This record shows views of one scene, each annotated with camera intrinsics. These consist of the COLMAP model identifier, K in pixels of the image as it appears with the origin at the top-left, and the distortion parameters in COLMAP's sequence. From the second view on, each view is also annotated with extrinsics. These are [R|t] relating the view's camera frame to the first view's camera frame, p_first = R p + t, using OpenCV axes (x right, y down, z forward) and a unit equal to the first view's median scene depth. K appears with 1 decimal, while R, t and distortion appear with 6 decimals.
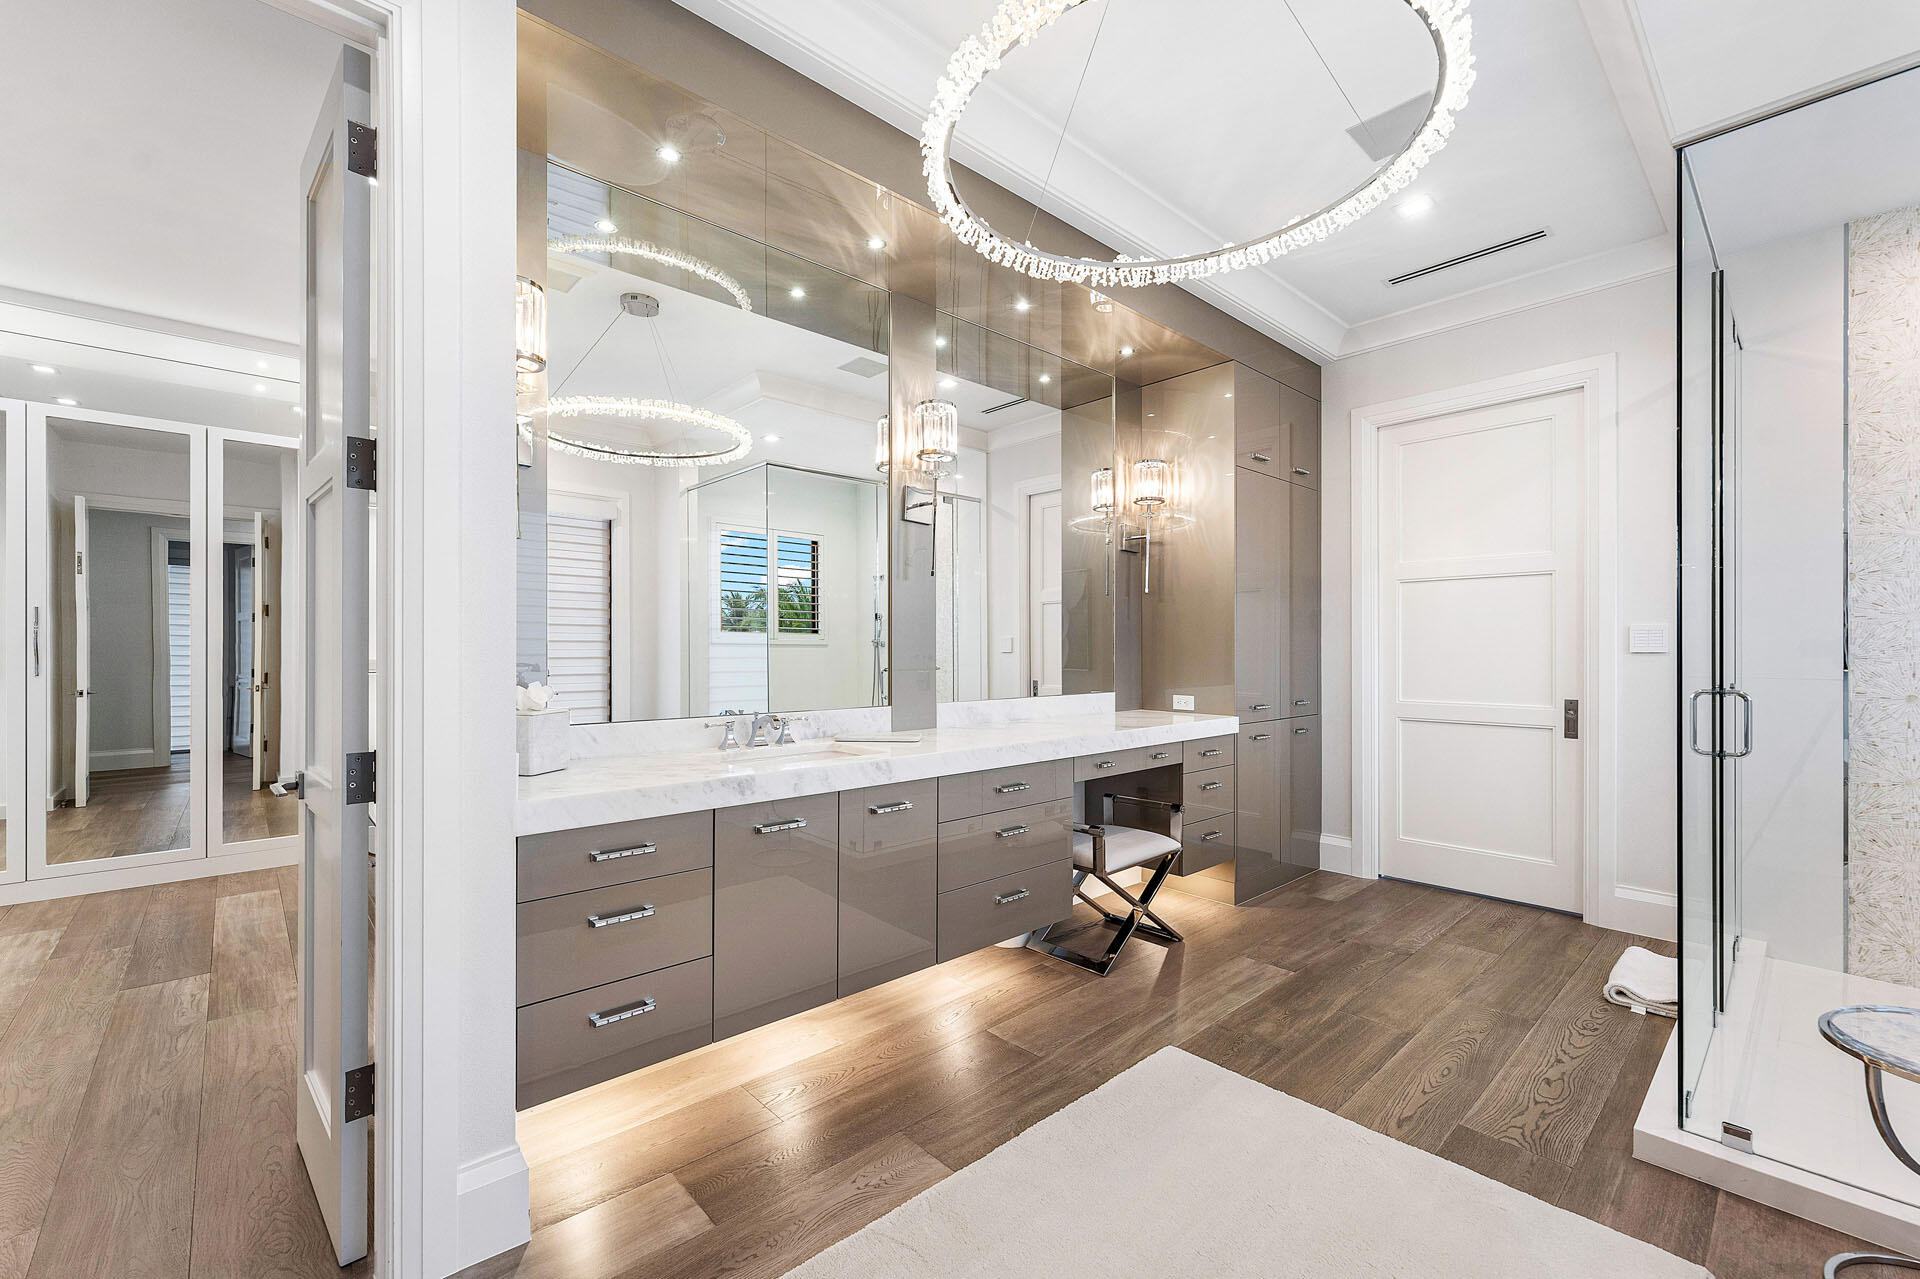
lens RADIAL K [[801.9, 0, 954.7], [0, 801.9, 622.3], [0, 0, 1]] dist [0.001755, -0.000076]
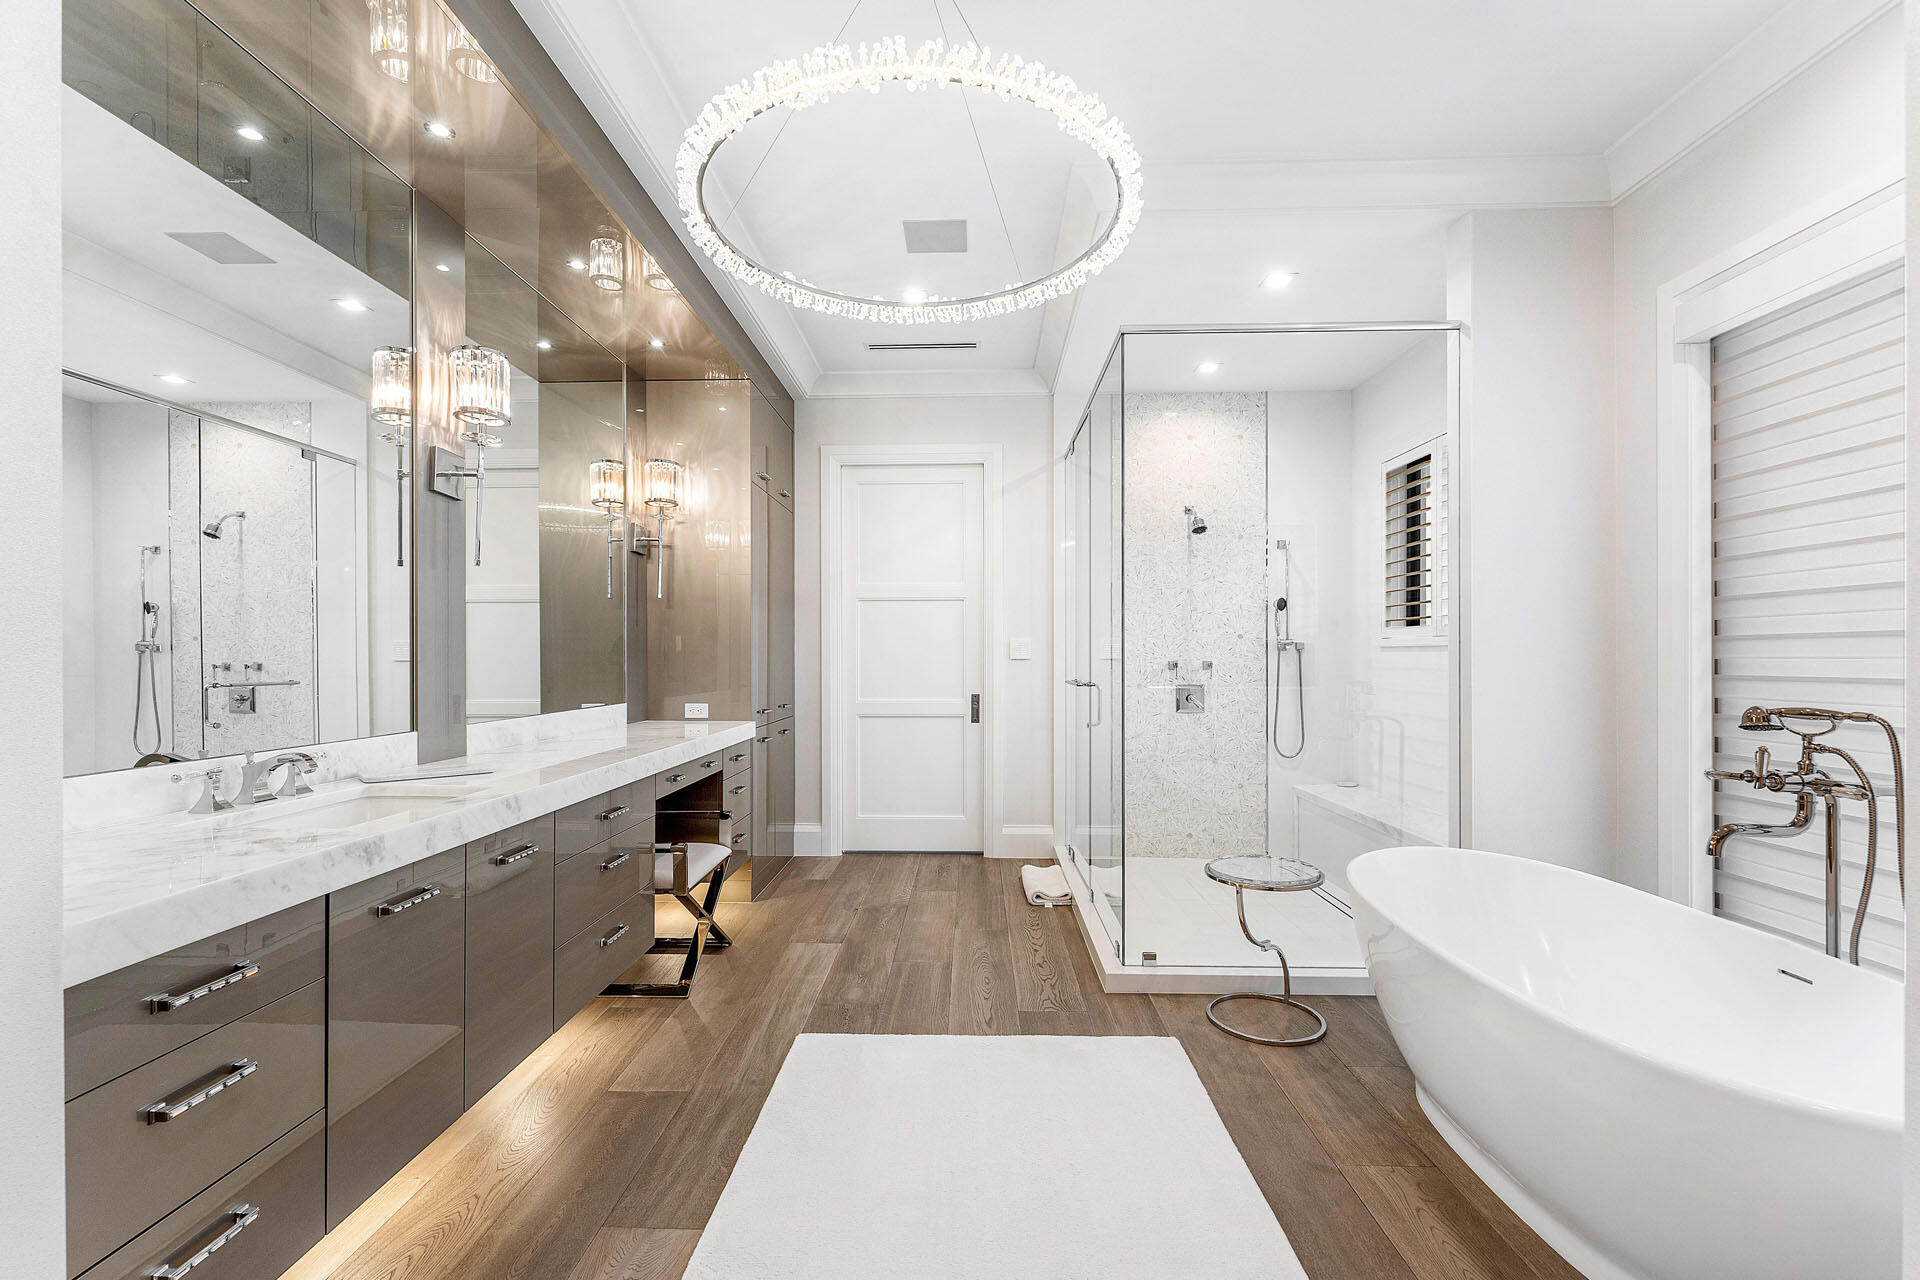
lens RADIAL K [[807.9, 0, 968.7], [0, 807.9, 629.8], [0, 0, 1]] dist [0.000057, -0.000174]
pose [[0.691193, 0.023726, 0.722280, -0.265222], [-0.023861, 0.999665, -0.010004, 0.002449], [-0.722276, -0.010320, 0.691528, 0.084077]]
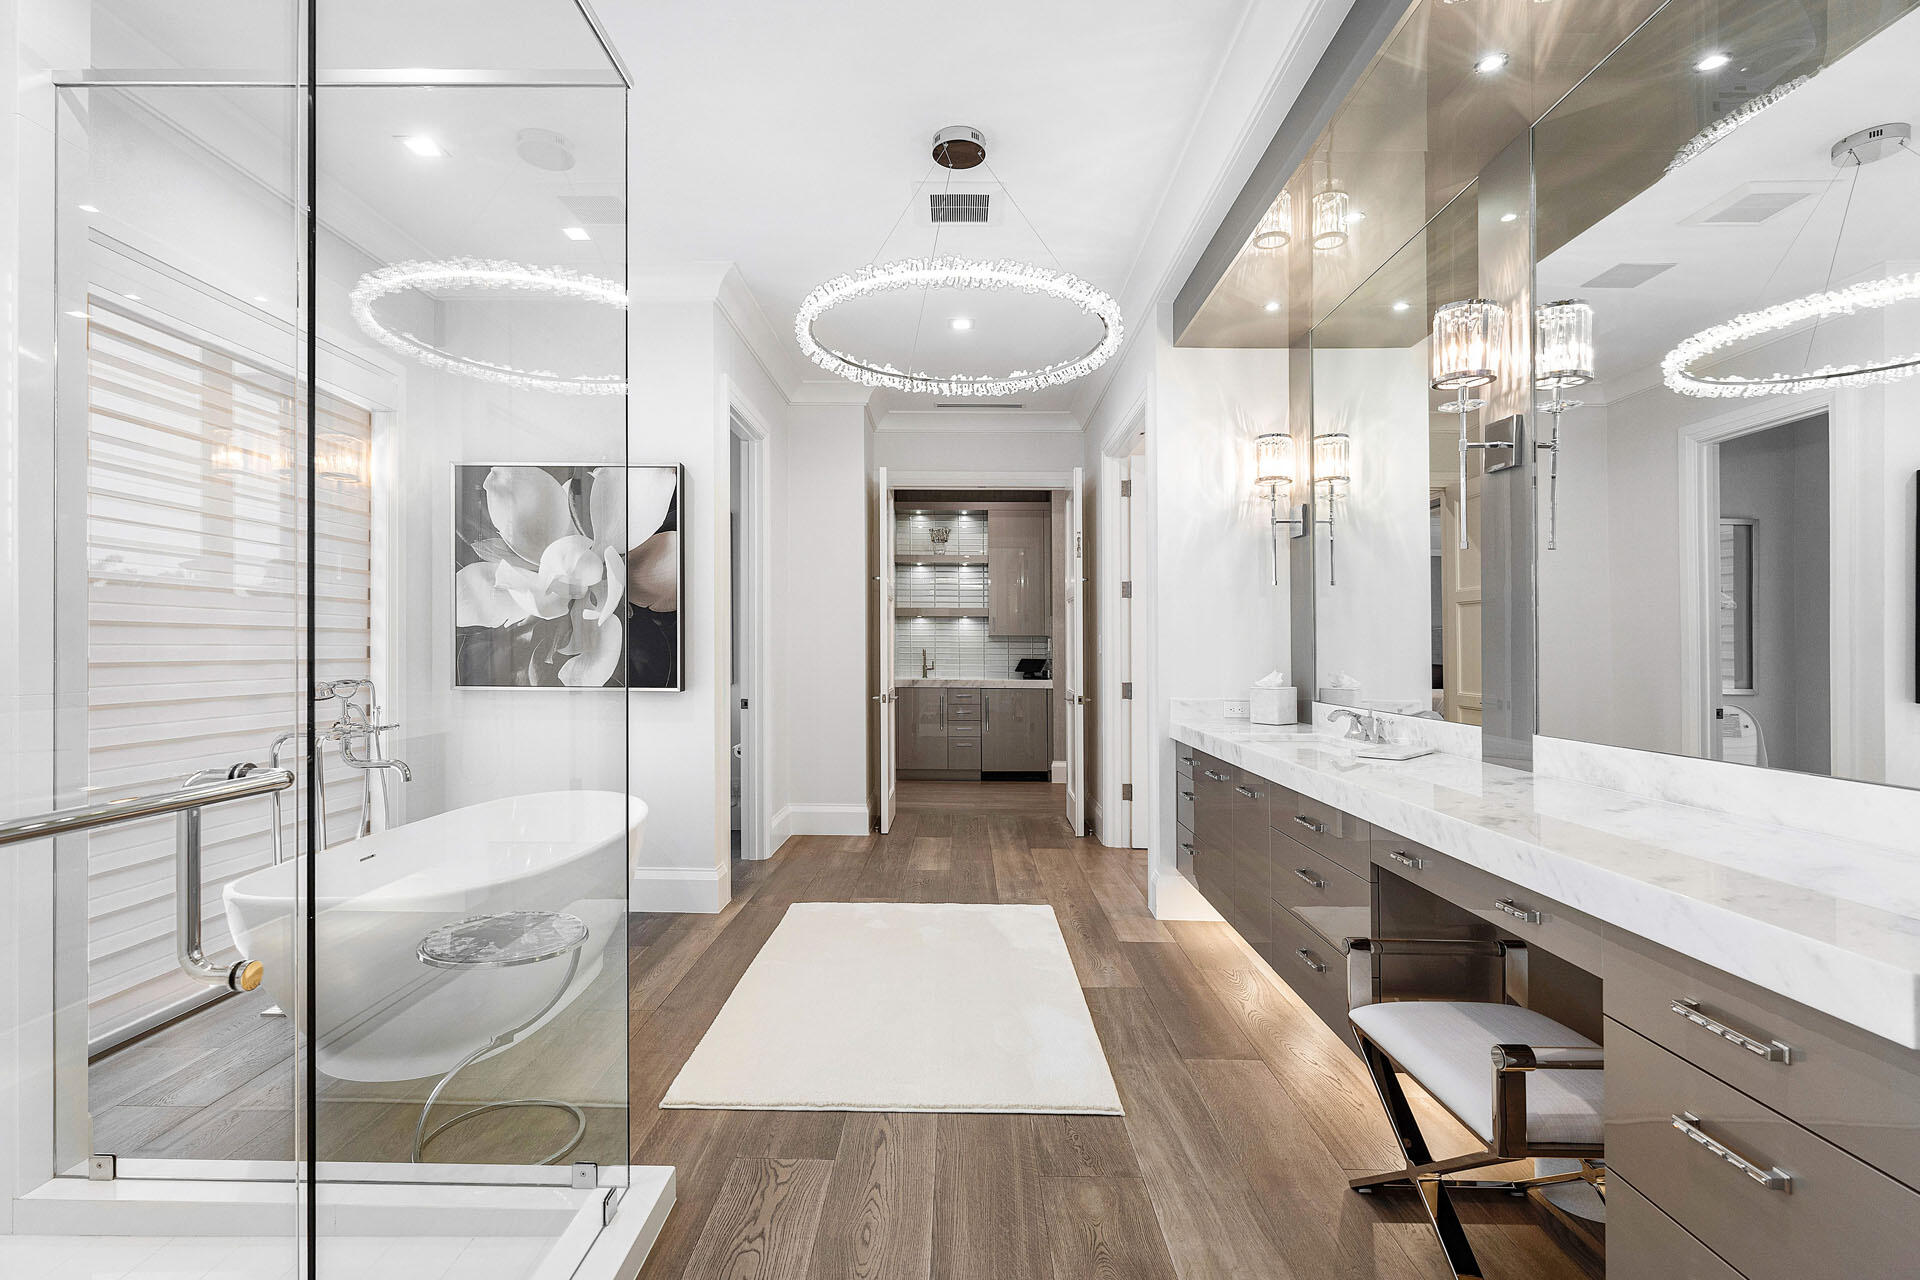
lens RADIAL K [[927.4, 0, 965.6], [0, 927.4, 648.3], [0, 0, 1]] dist [-0.000102, -0.000010]
pose [[-0.684673, -0.006253, -0.728823, 0.823327], [0.020277, 0.999413, -0.027623, 0.045730], [0.728568, -0.033691, -0.684144, 1.172440]]
